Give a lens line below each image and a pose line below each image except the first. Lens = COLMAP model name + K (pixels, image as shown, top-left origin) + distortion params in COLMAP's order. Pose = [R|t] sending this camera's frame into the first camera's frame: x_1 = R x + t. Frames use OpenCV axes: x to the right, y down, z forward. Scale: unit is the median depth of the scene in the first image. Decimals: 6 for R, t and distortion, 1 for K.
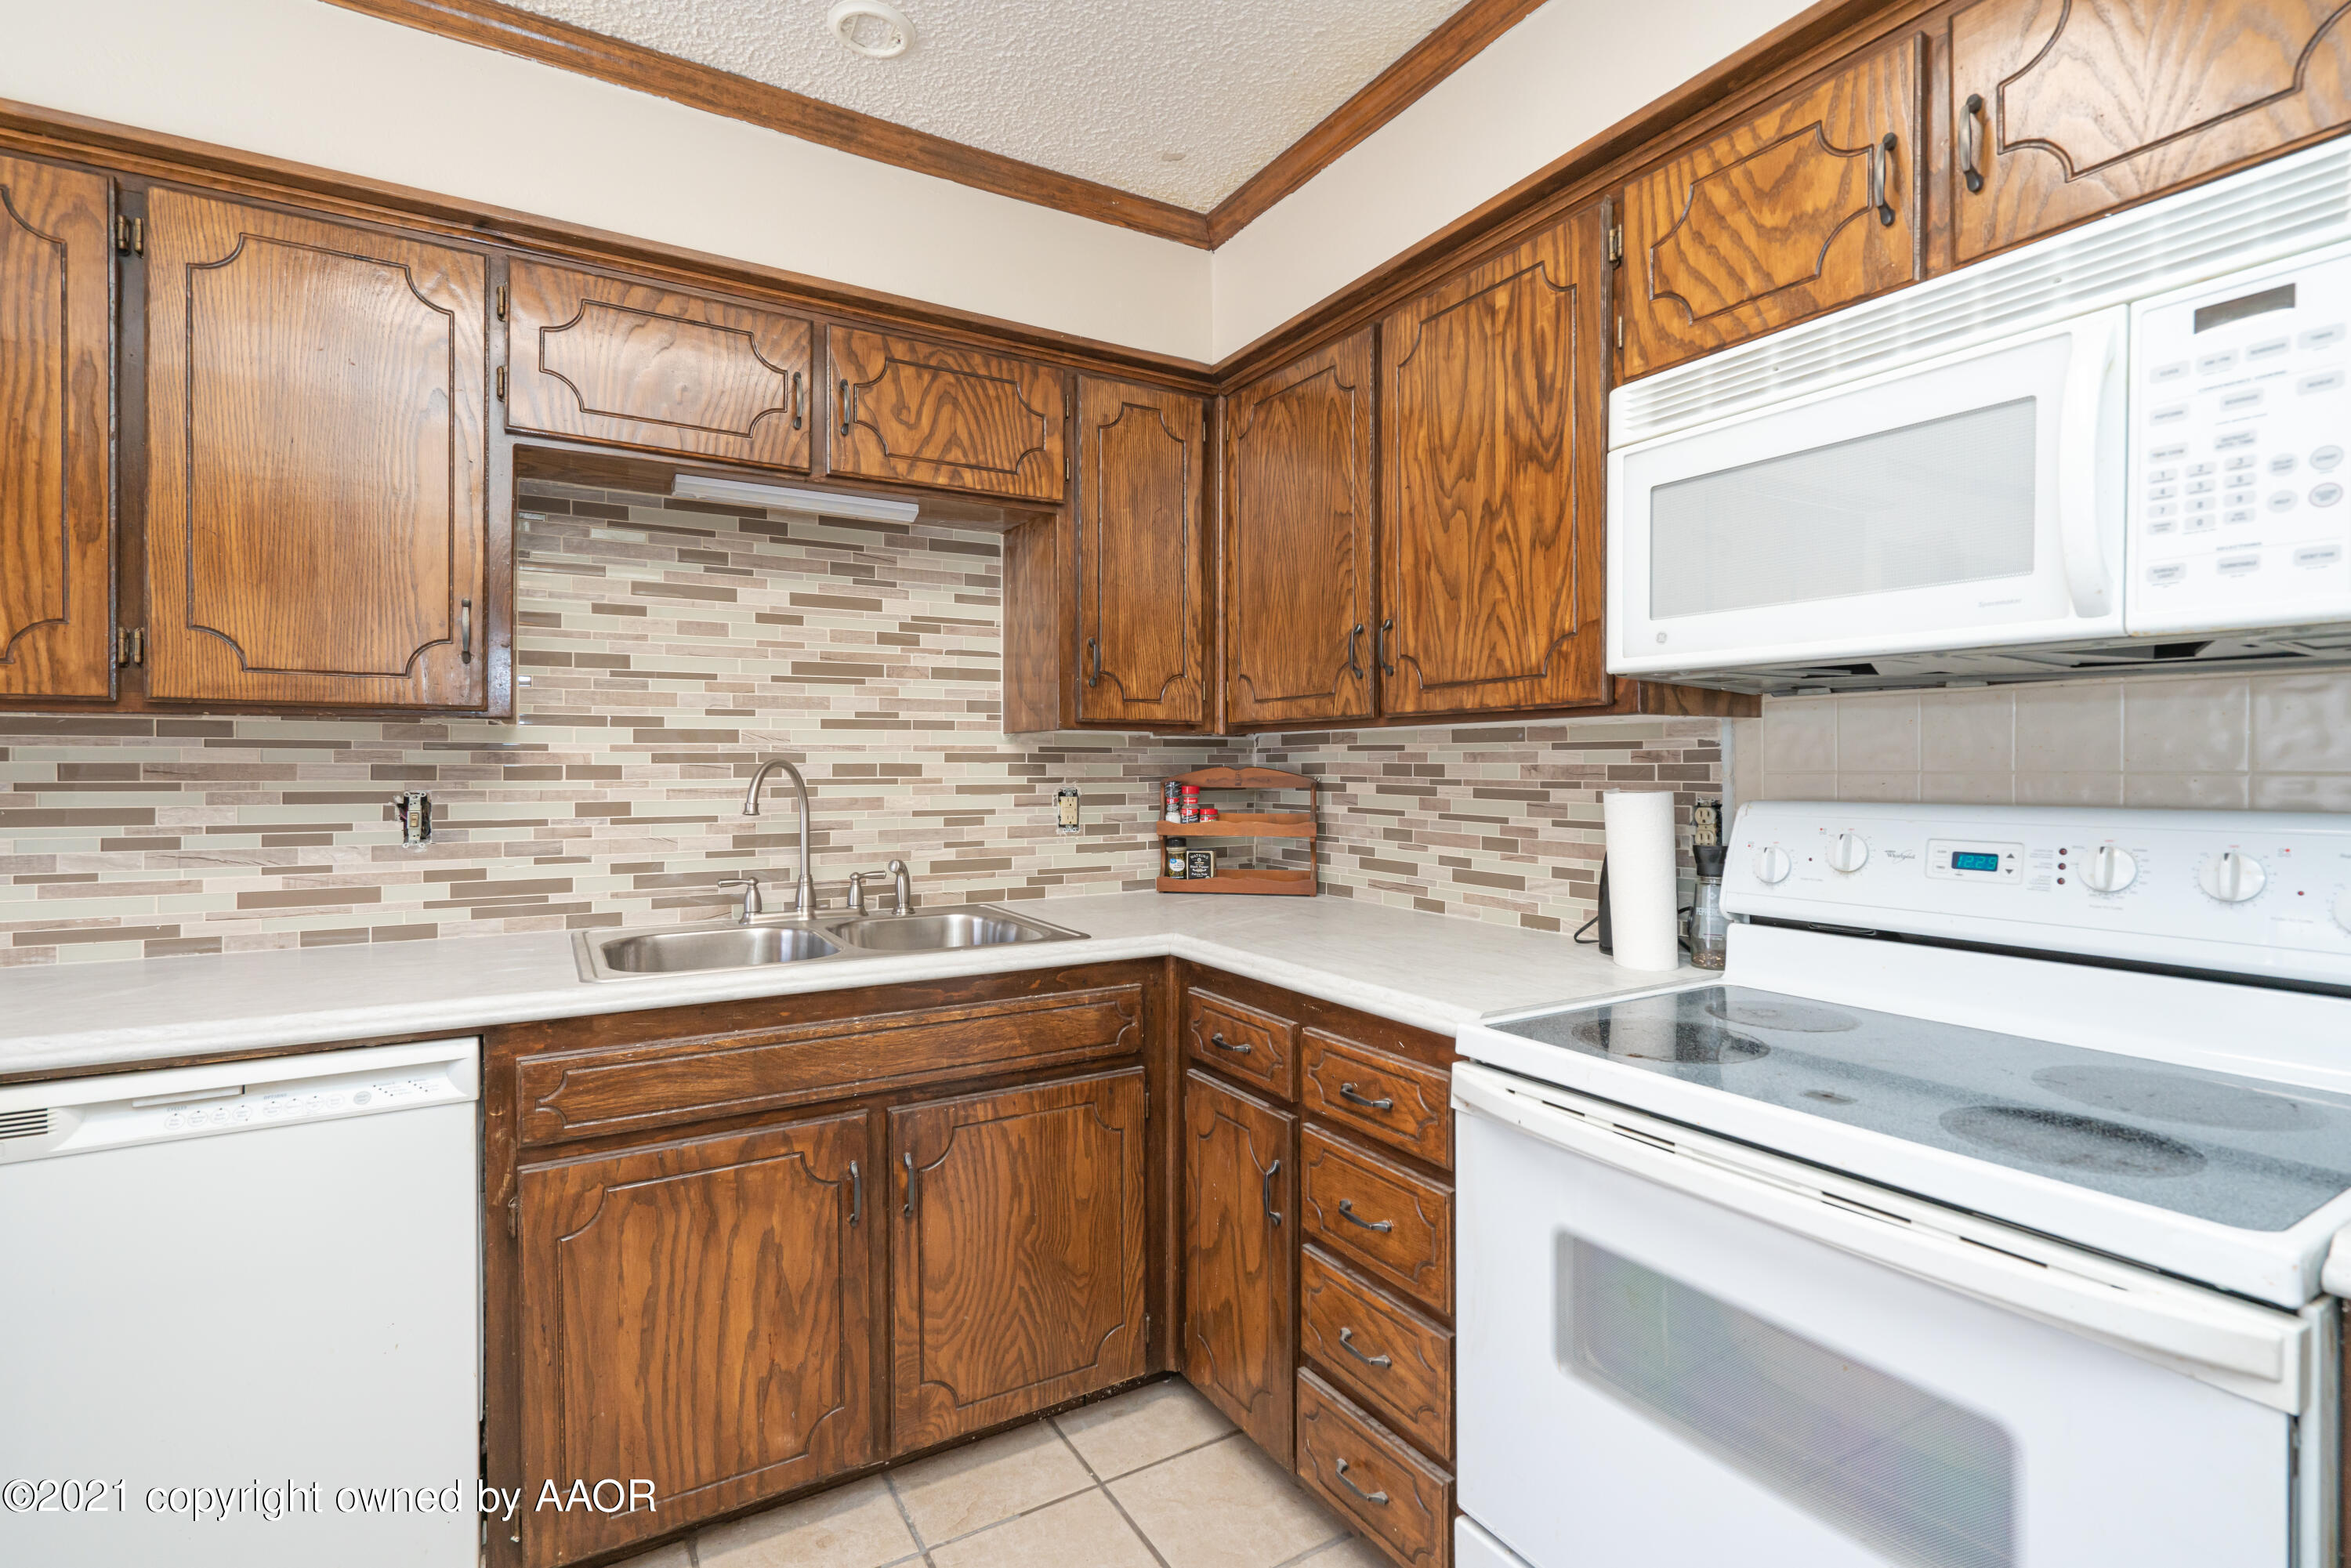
lens RADIAL K [[1080.9, 0, 1148.4], [0, 1080.9, 772.7], [0, 0, 1]] dist [0.000216, 0.000367]
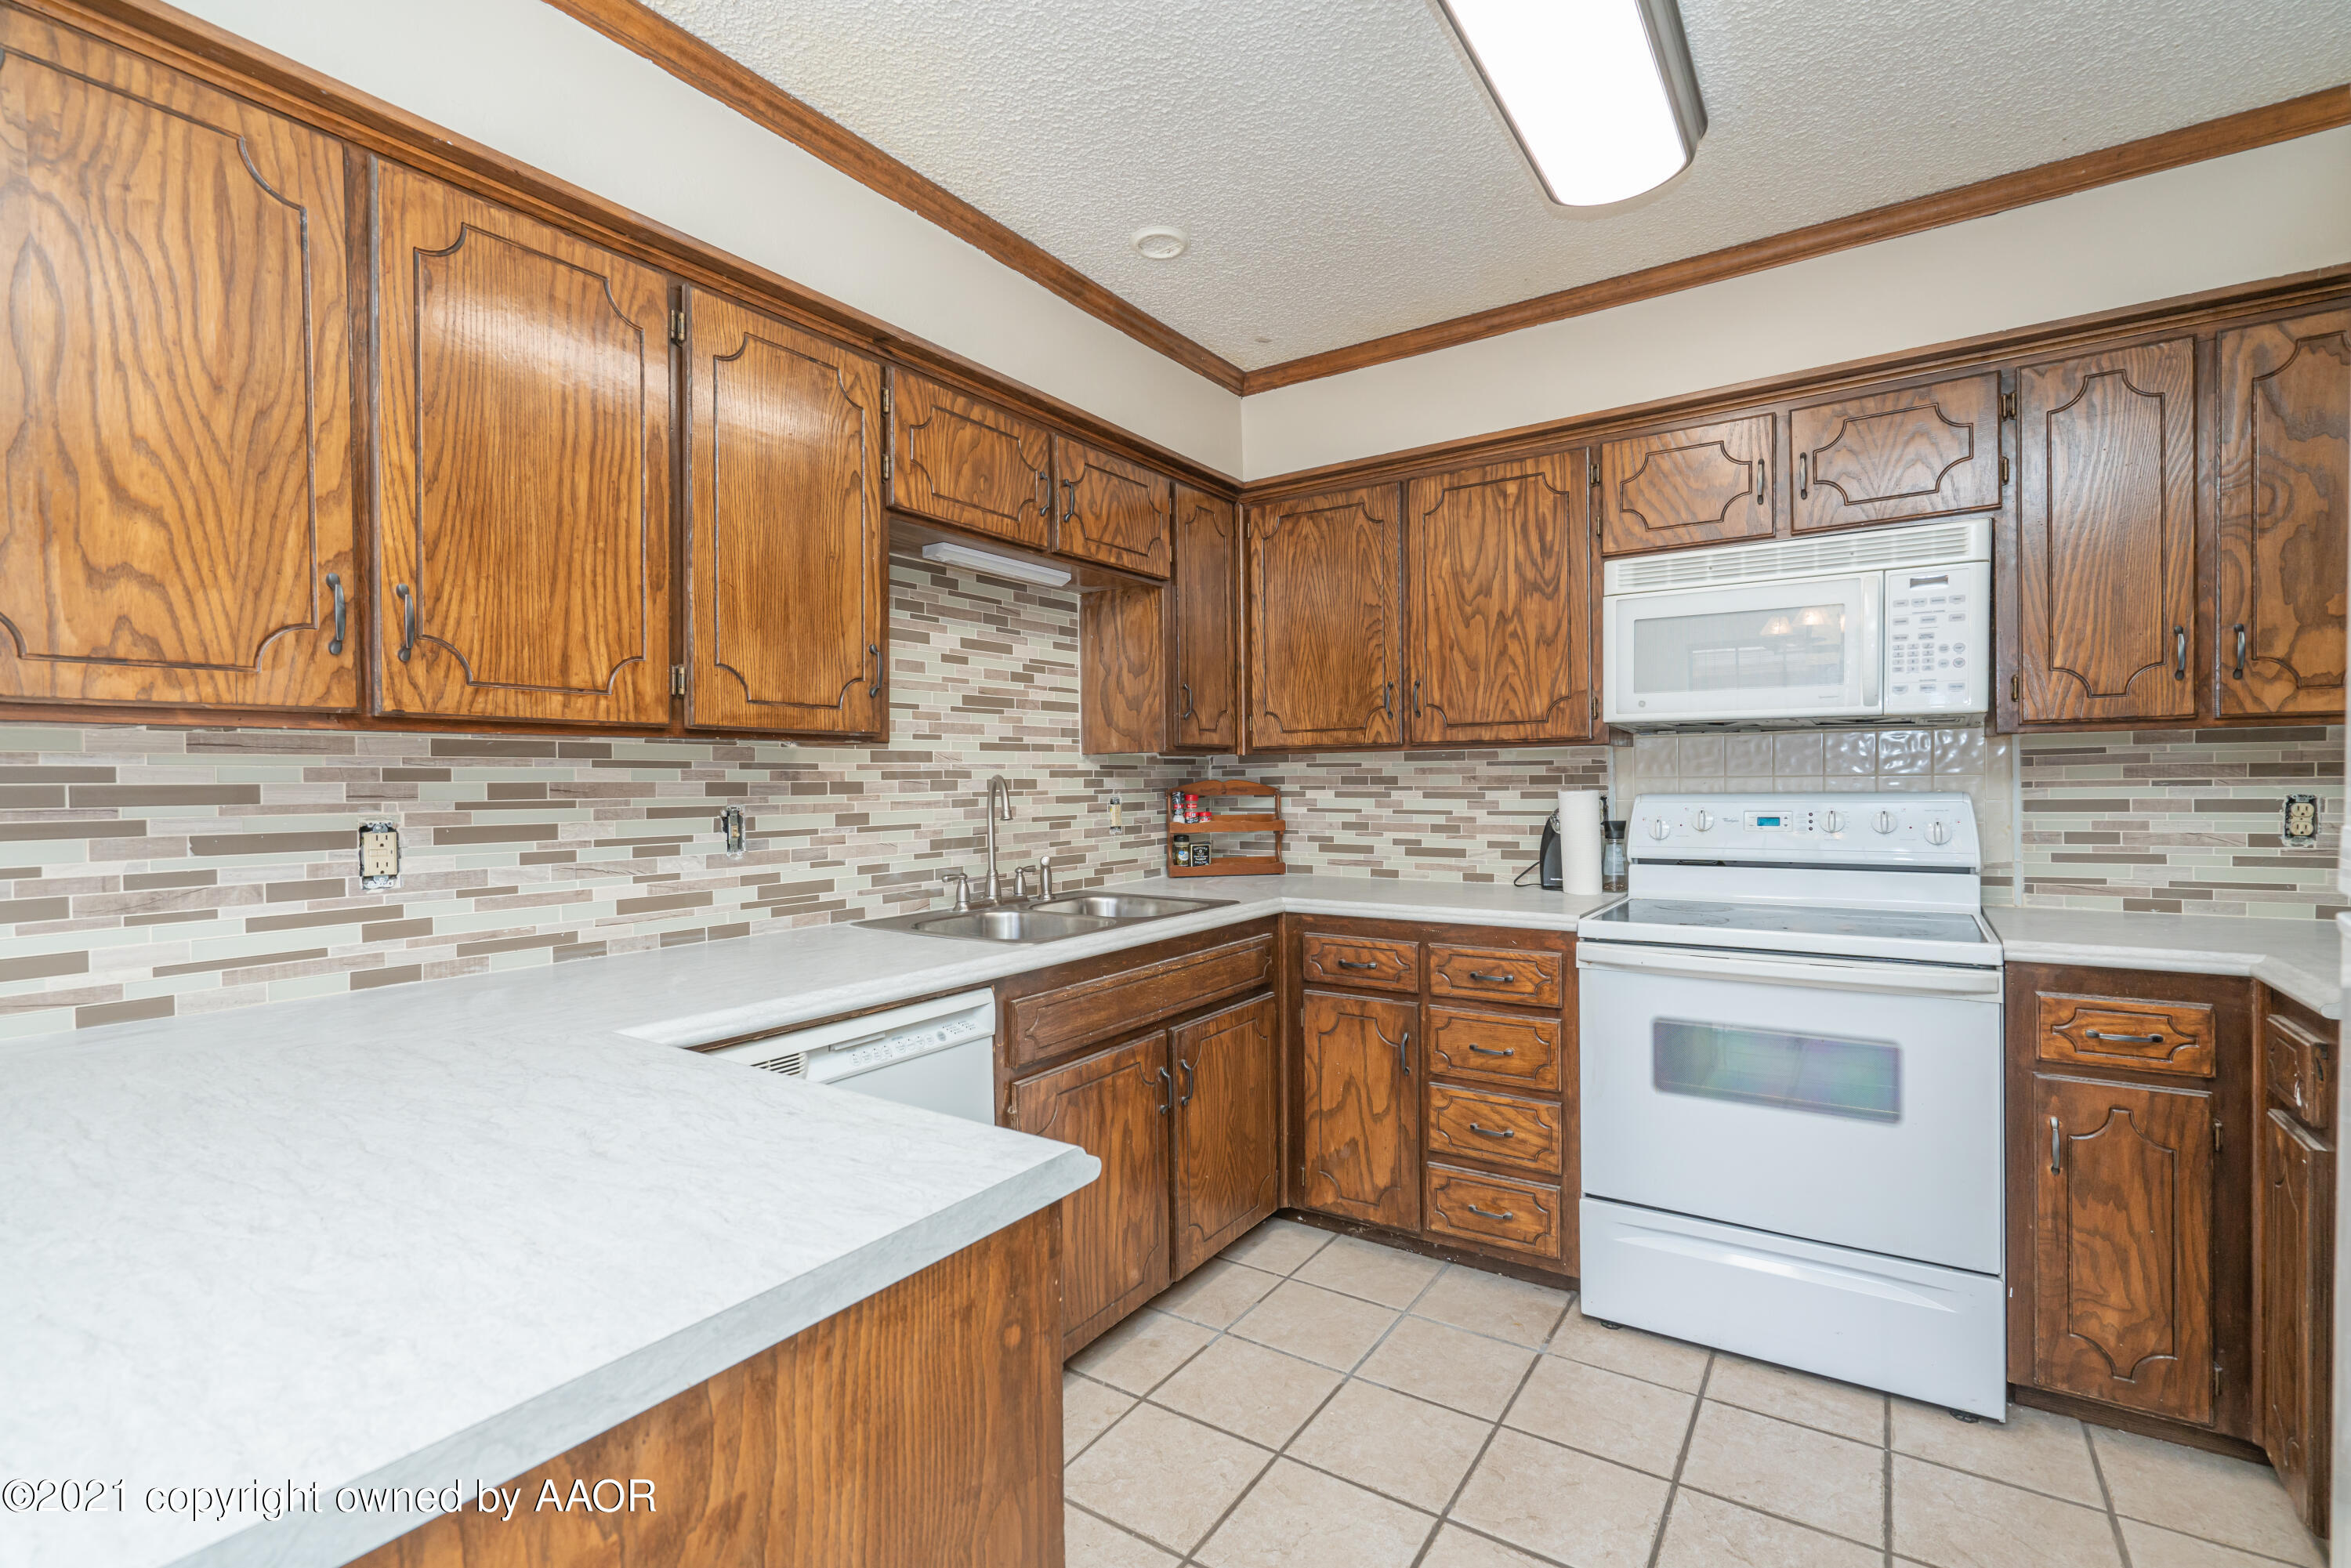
lens RADIAL K [[1075.1, 0, 1156.7], [0, 1075.1, 792.7], [0, 0, 1]] dist [-0.002811, 0.000112]
pose [[0.903068, -0.014053, 0.429267, -0.774889], [0.012872, 0.999901, 0.005655, 0.002813], [-0.429304, 0.000418, 0.903160, -0.208267]]
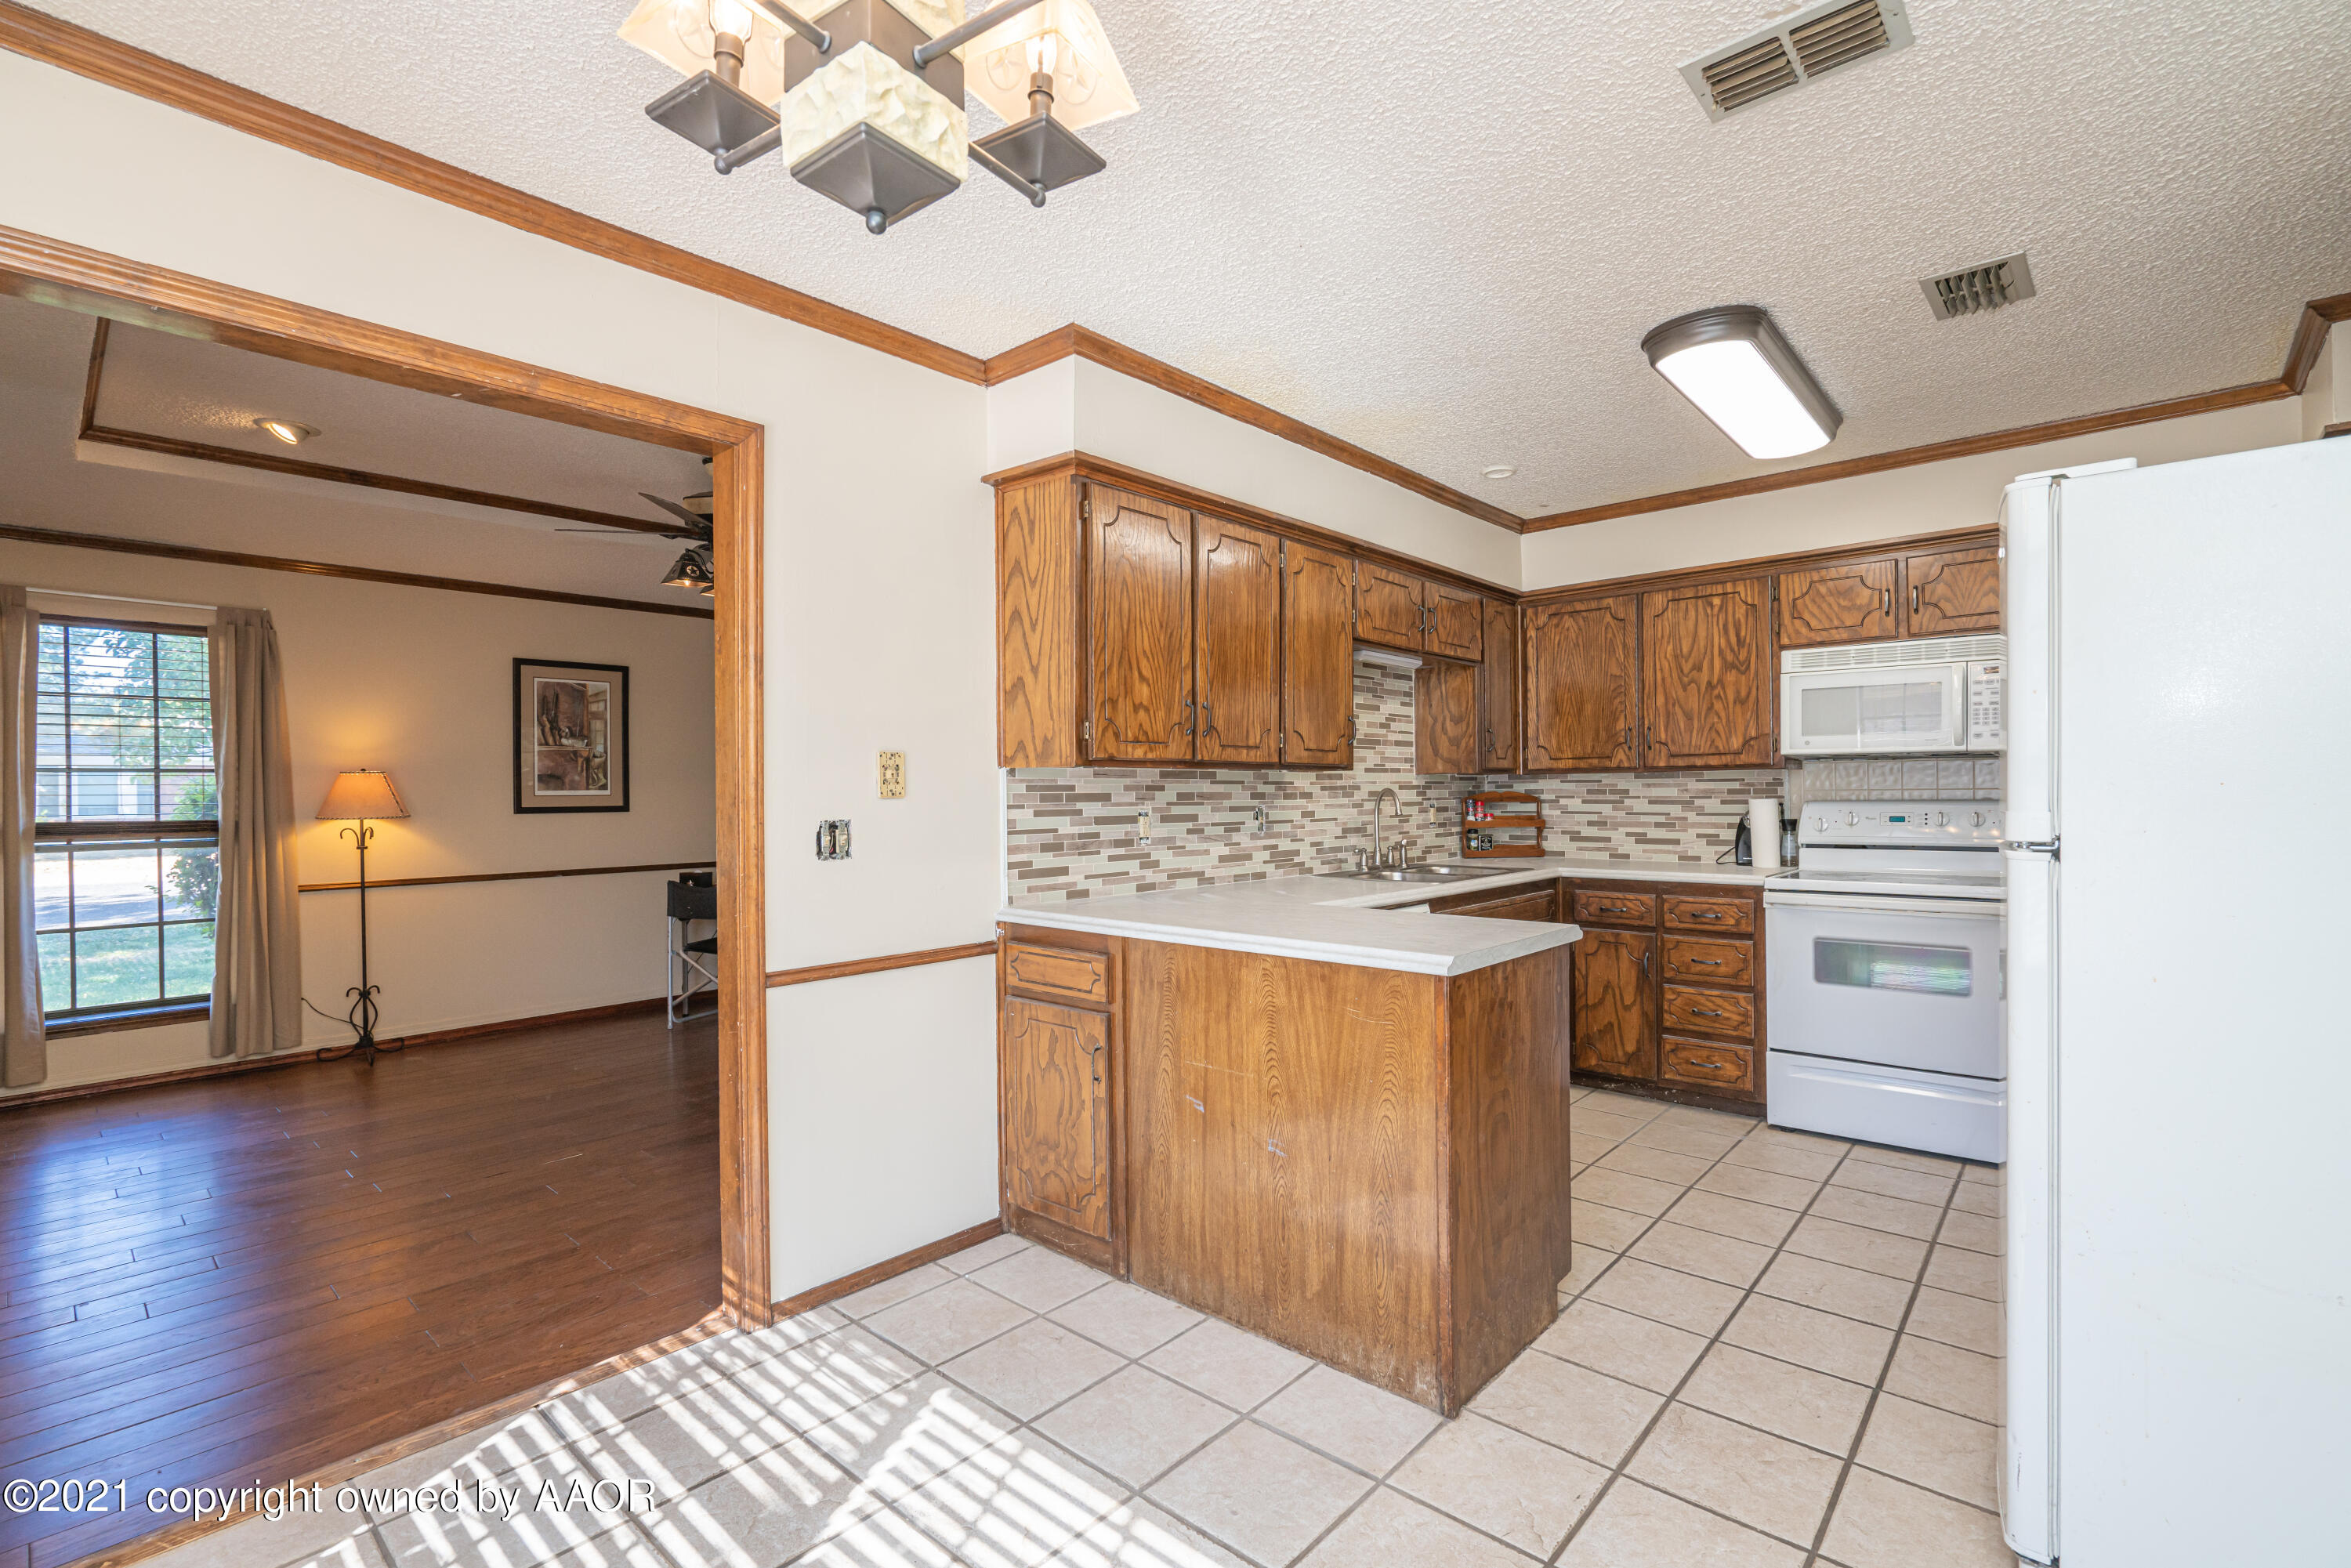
lens RADIAL K [[1061.0, 0, 1167.7], [0, 1061.0, 793.3], [0, 0, 1]] dist [-0.000639, 0.000237]
pose [[0.950715, -0.008151, 0.309960, -1.480657], [0.010549, 0.999926, -0.006060, 0.004676], [-0.309887, 0.009031, 0.950730, -0.838629]]
